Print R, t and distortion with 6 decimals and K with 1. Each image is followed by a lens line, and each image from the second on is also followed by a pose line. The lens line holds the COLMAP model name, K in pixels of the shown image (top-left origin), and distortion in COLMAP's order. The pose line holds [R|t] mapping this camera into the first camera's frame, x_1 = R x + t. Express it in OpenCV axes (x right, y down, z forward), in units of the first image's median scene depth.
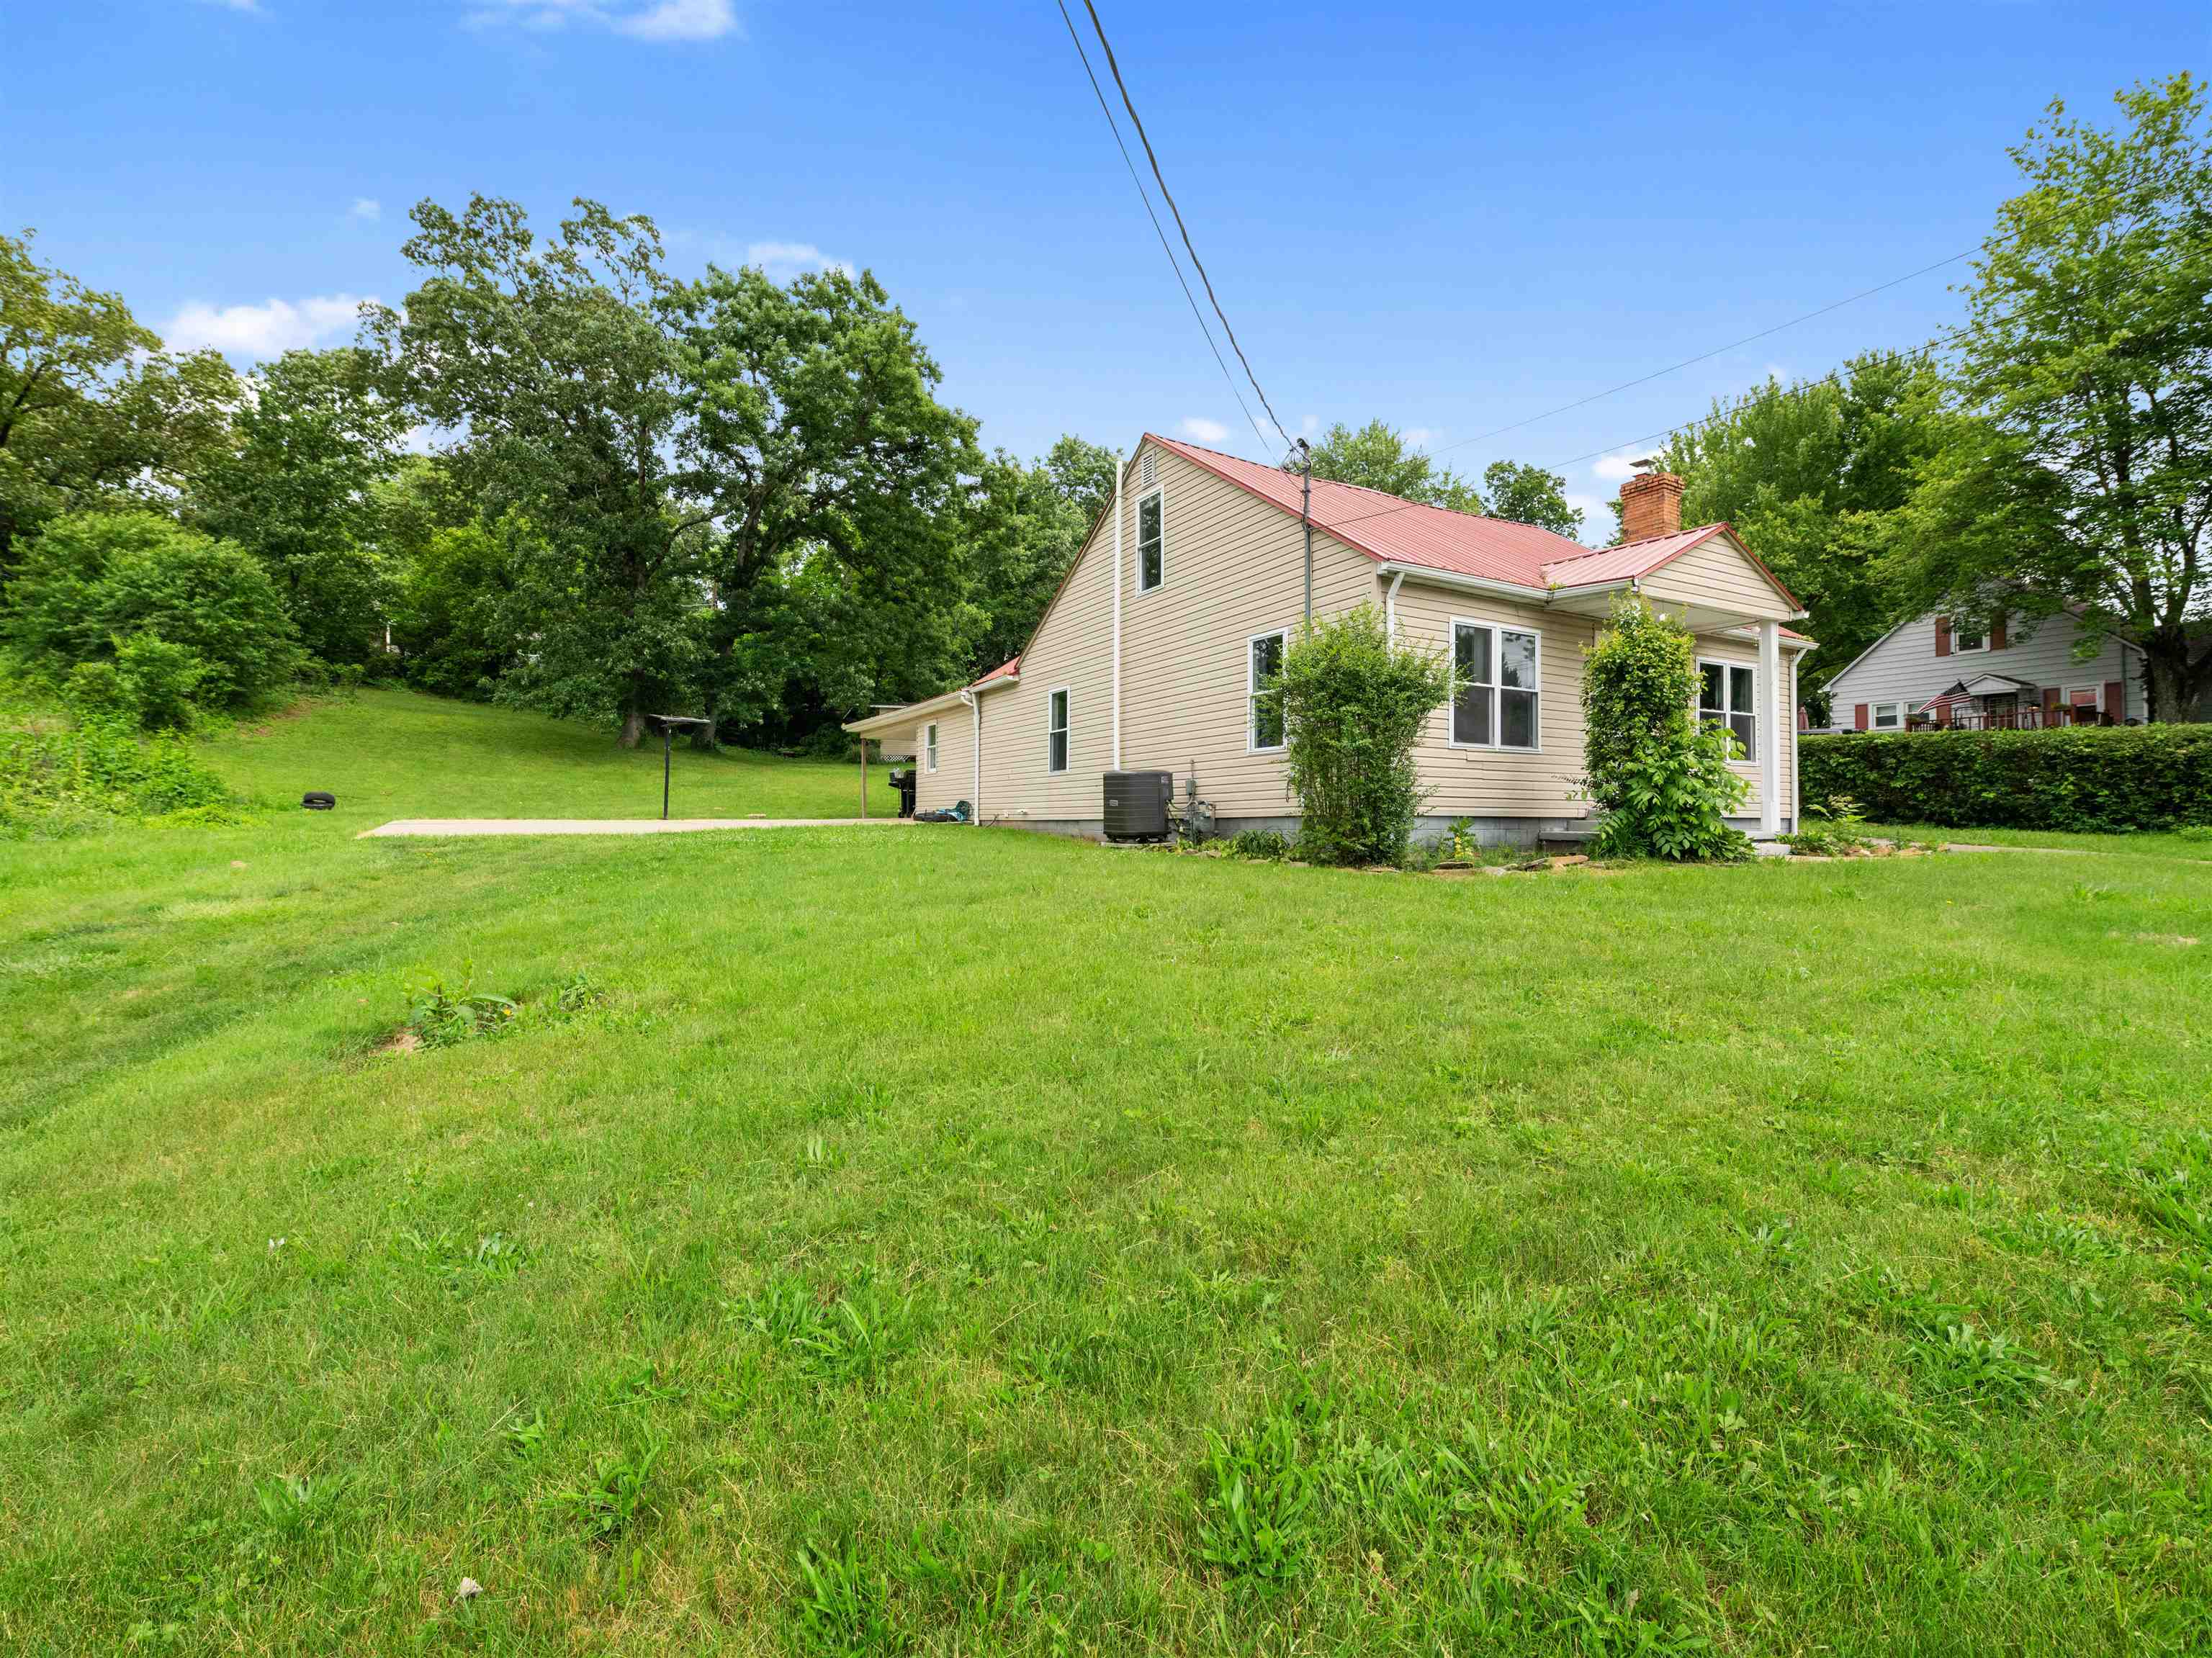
lens RADIAL K [[982.2, 0, 1099.3], [0, 982.2, 823.0], [0, 0, 1]] dist [-0.001505, -0.000576]
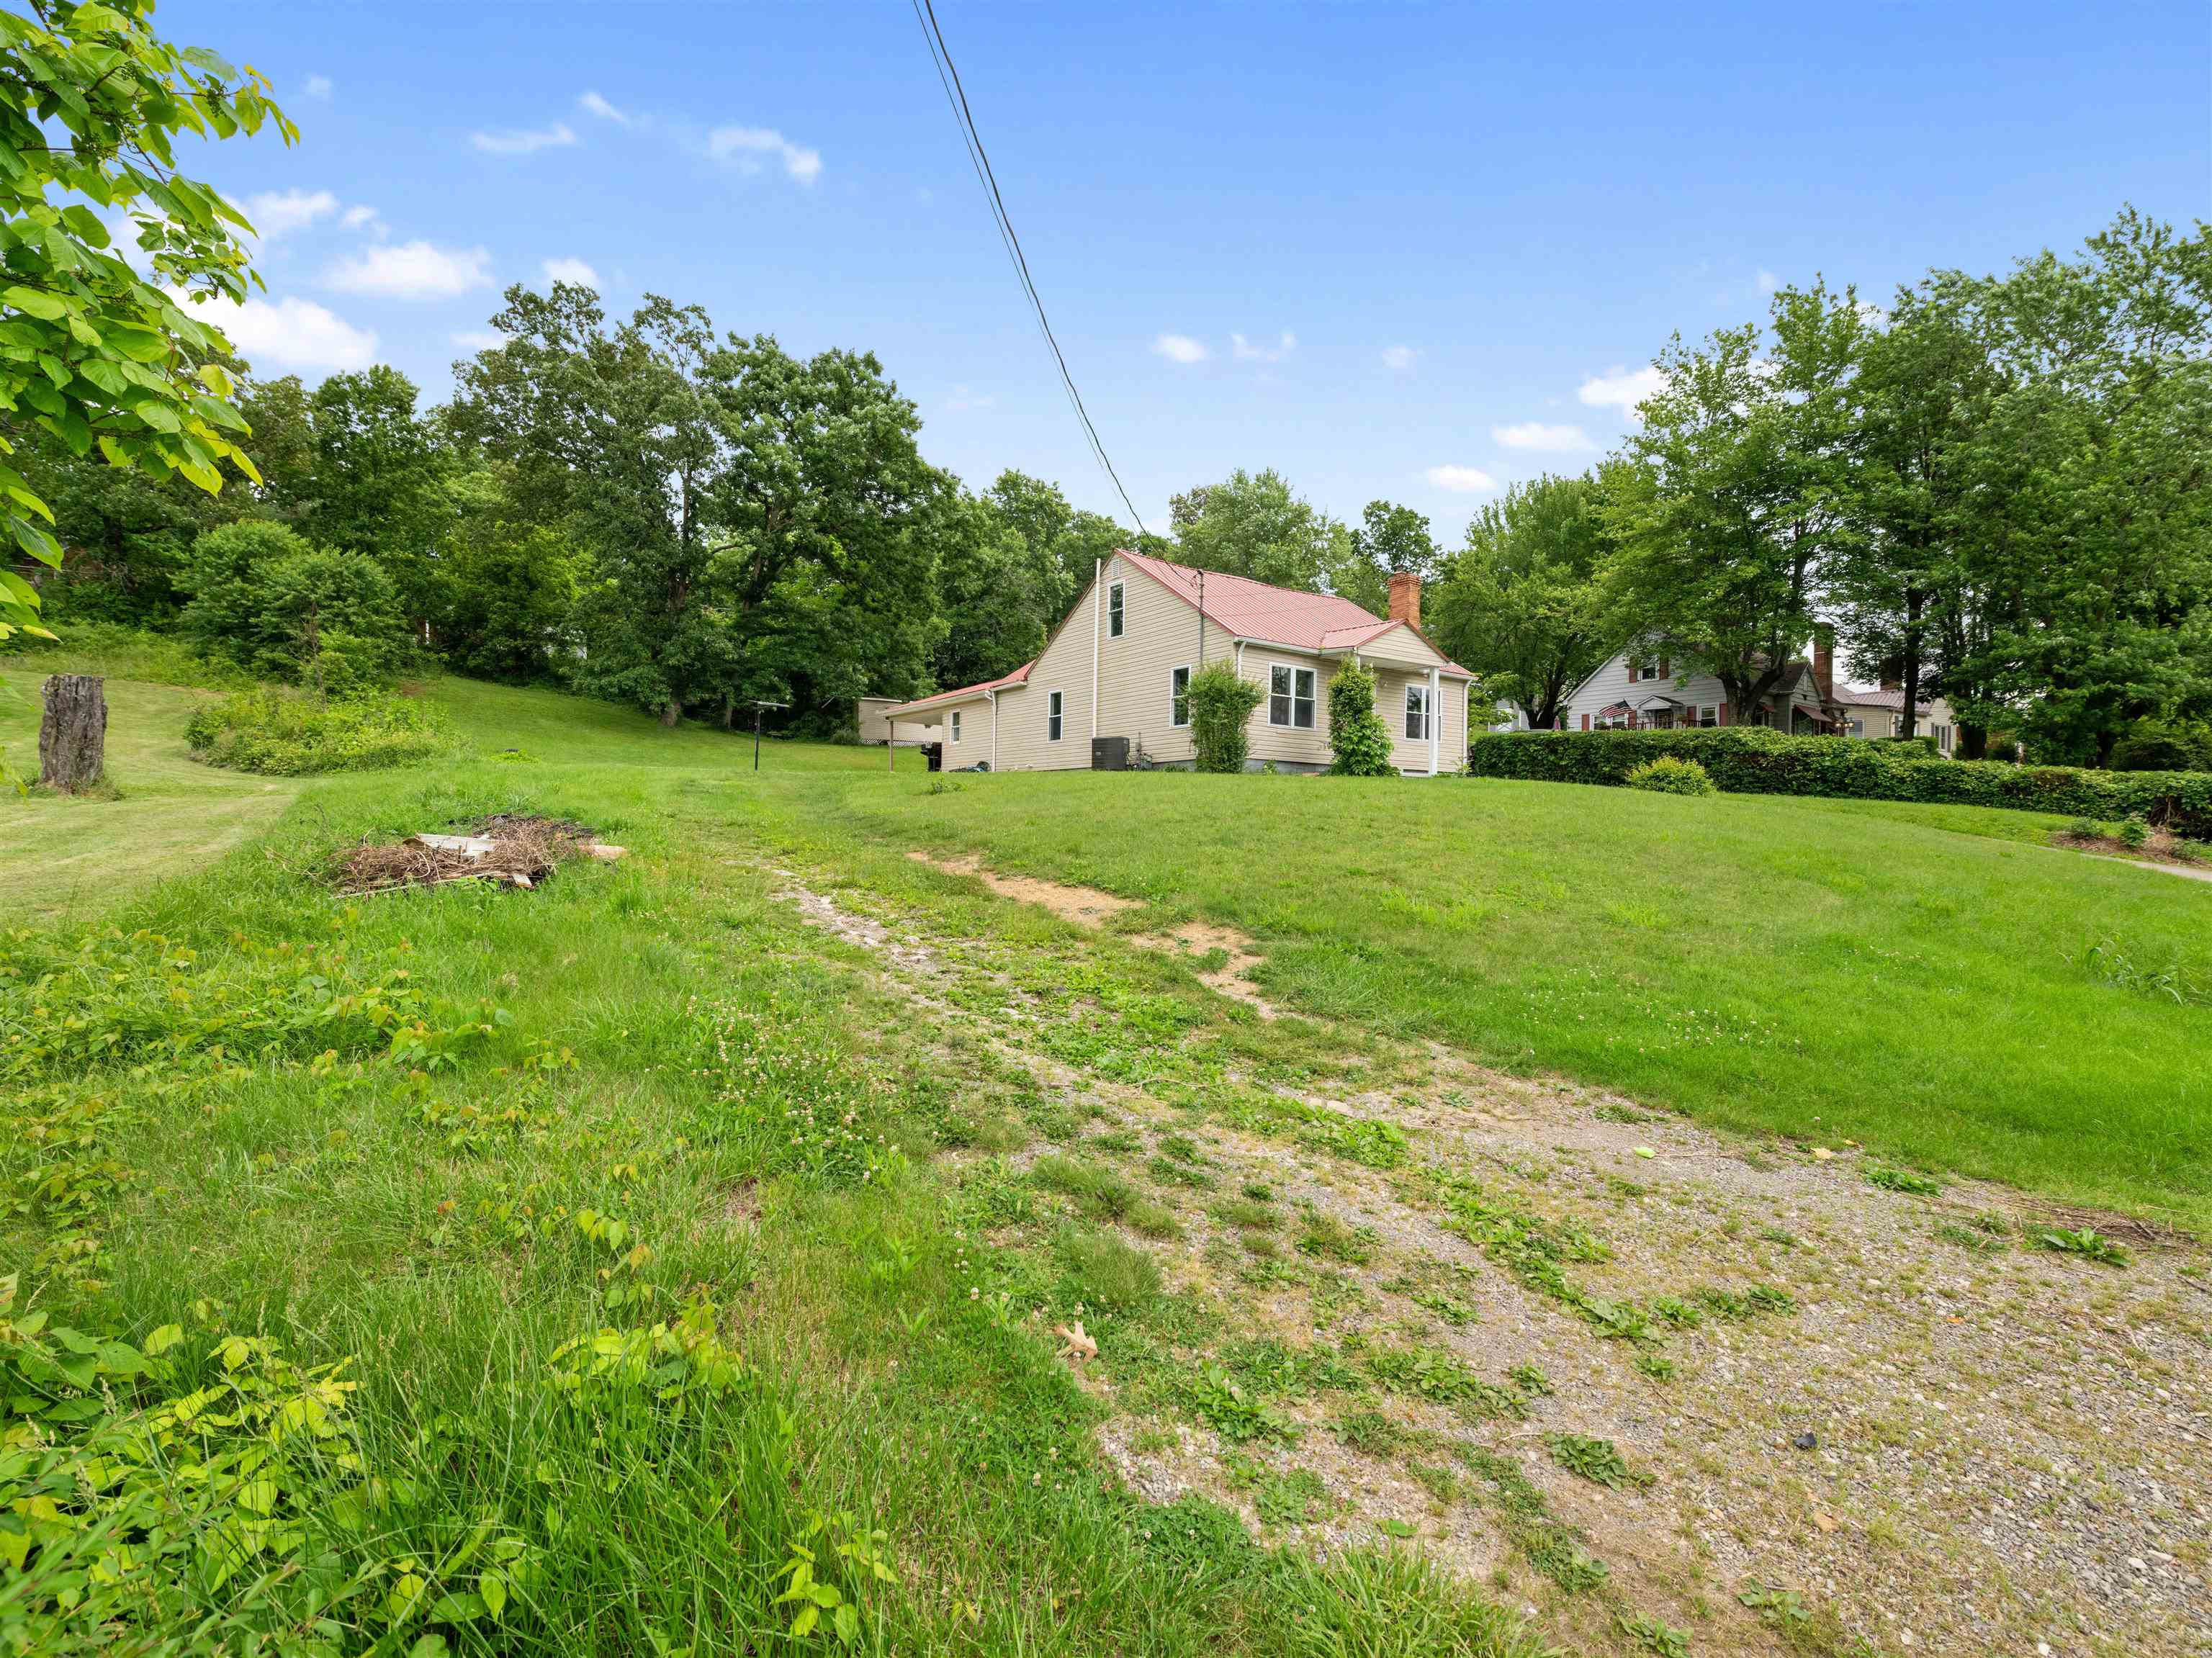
lens RADIAL K [[982.2, 0, 1099.3], [0, 982.2, 823.0], [0, 0, 1]] dist [-0.001505, -0.000576]
pose [[0.995537, 0.013467, 0.093406, -0.091912], [-0.013660, 0.999906, 0.001434, 0.063934], [-0.093378, -0.002704, 0.995627, -0.506206]]
